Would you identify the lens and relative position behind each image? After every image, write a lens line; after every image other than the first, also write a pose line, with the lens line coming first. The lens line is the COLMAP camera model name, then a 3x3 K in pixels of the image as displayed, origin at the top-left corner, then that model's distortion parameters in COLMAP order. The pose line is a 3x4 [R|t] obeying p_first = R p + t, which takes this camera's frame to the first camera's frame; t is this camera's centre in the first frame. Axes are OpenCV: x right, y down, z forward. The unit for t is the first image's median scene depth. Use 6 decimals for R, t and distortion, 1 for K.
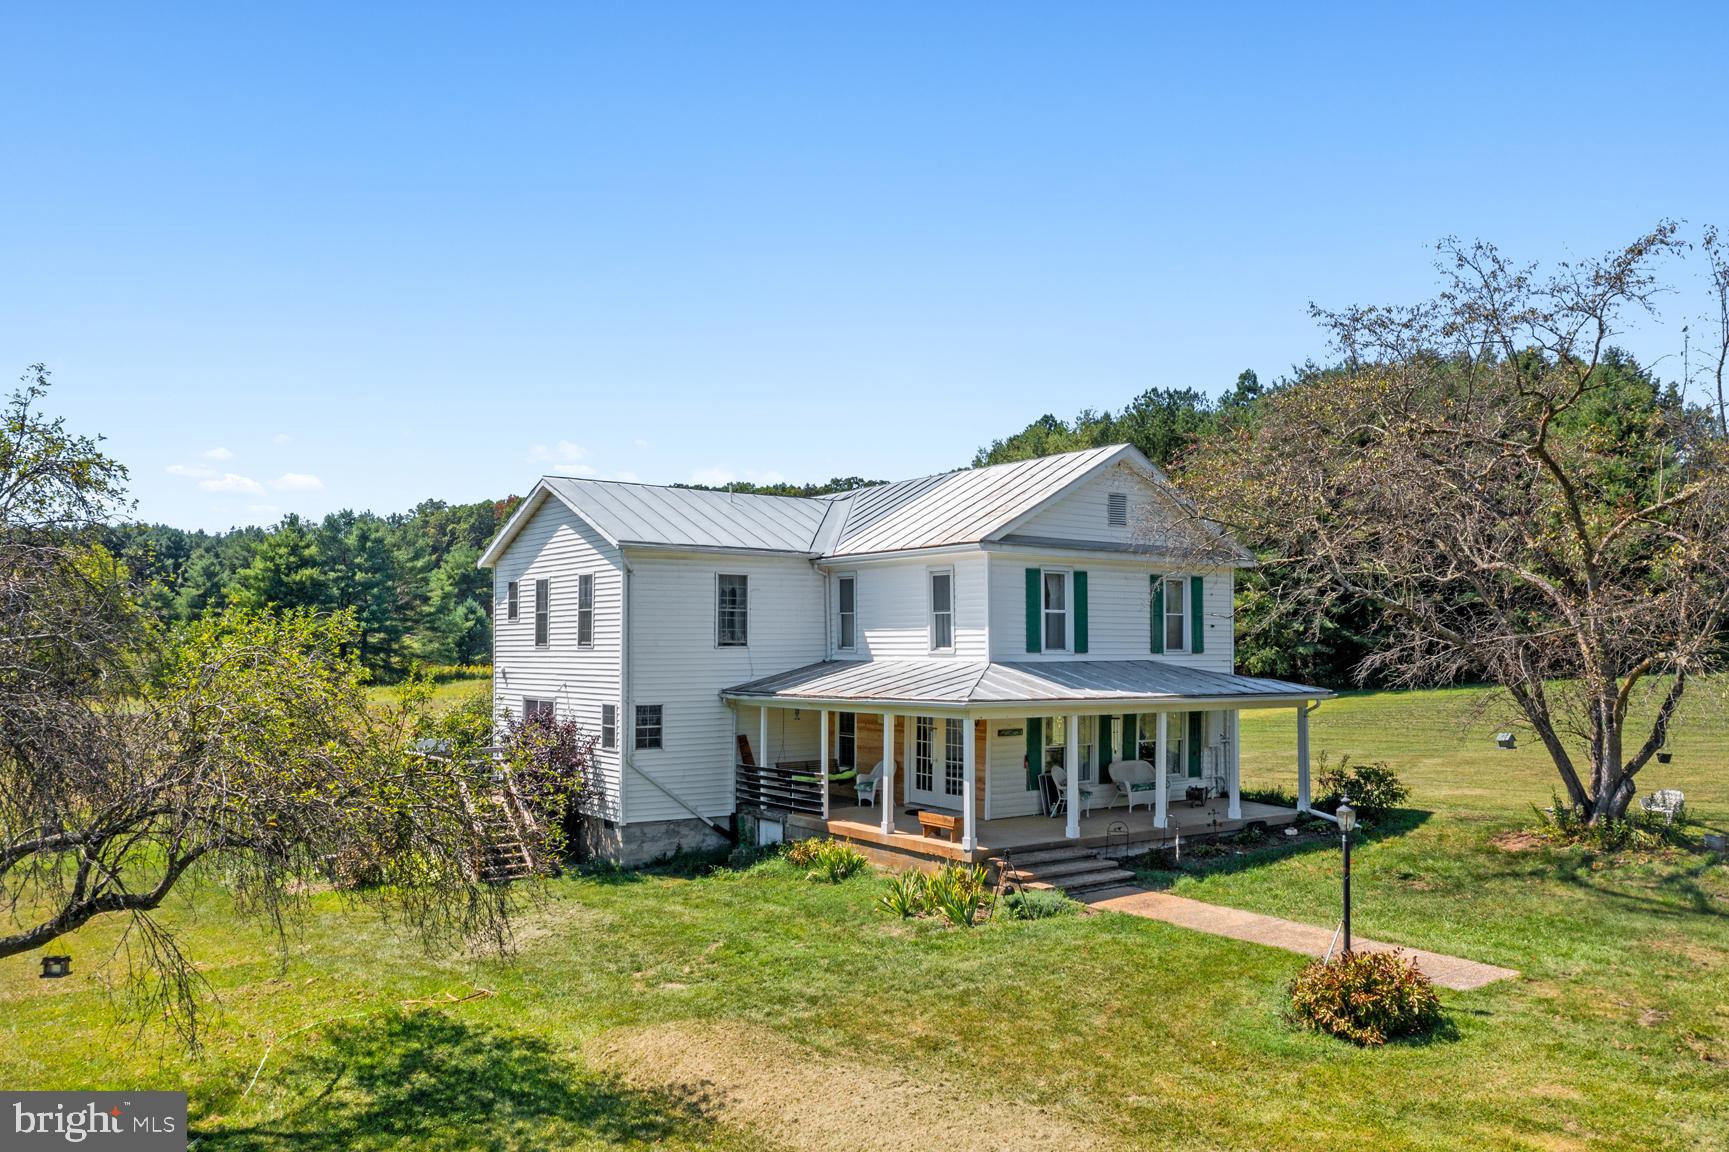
lens RADIAL K [[1329.4, 0, 896.3], [0, 1329.4, 577.3], [0, 0, 1]] dist [0.010705, 0.001961]
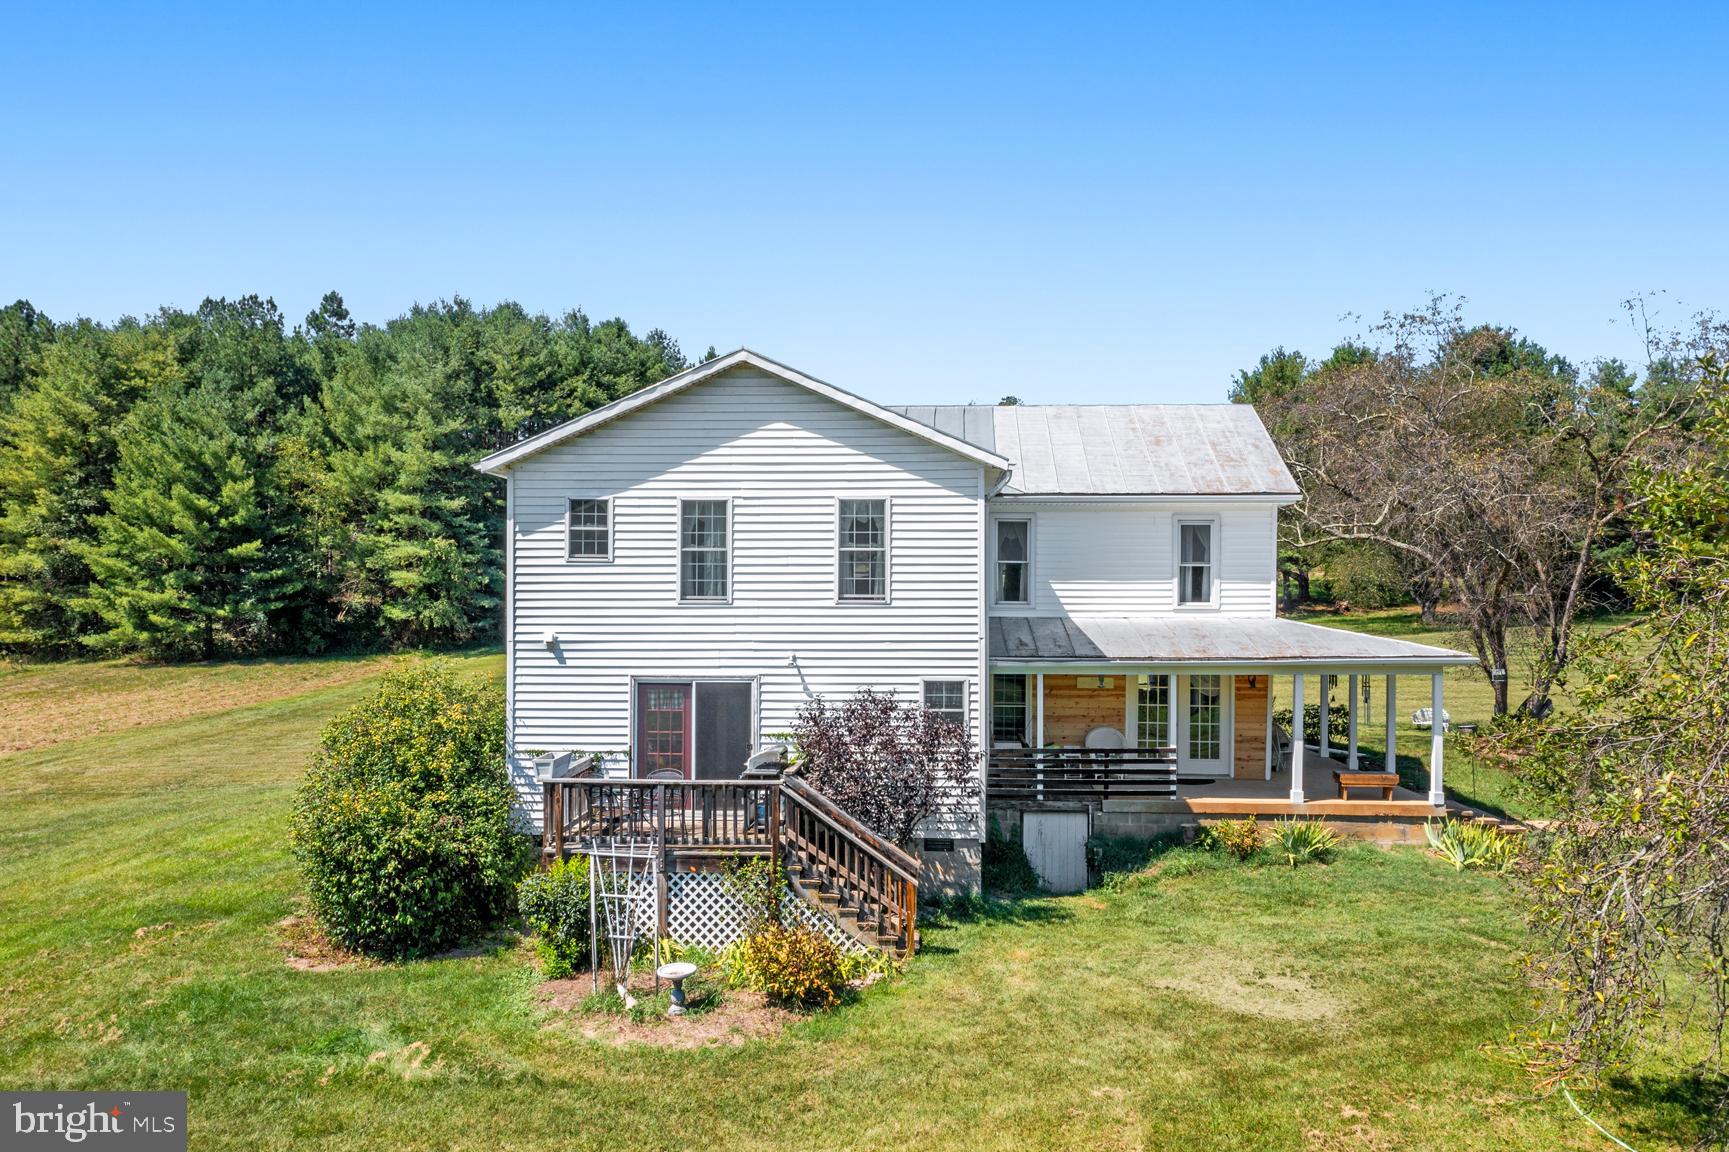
lens RADIAL K [[1329.4, 0, 896.3], [0, 1329.4, 577.3], [0, 0, 1]] dist [0.010705, 0.001961]
pose [[0.623225, 0.016504, 0.781868, -0.810468], [-0.040560, 0.999114, 0.011240, 0.033269], [-0.780990, -0.038717, 0.623342, 0.578753]]
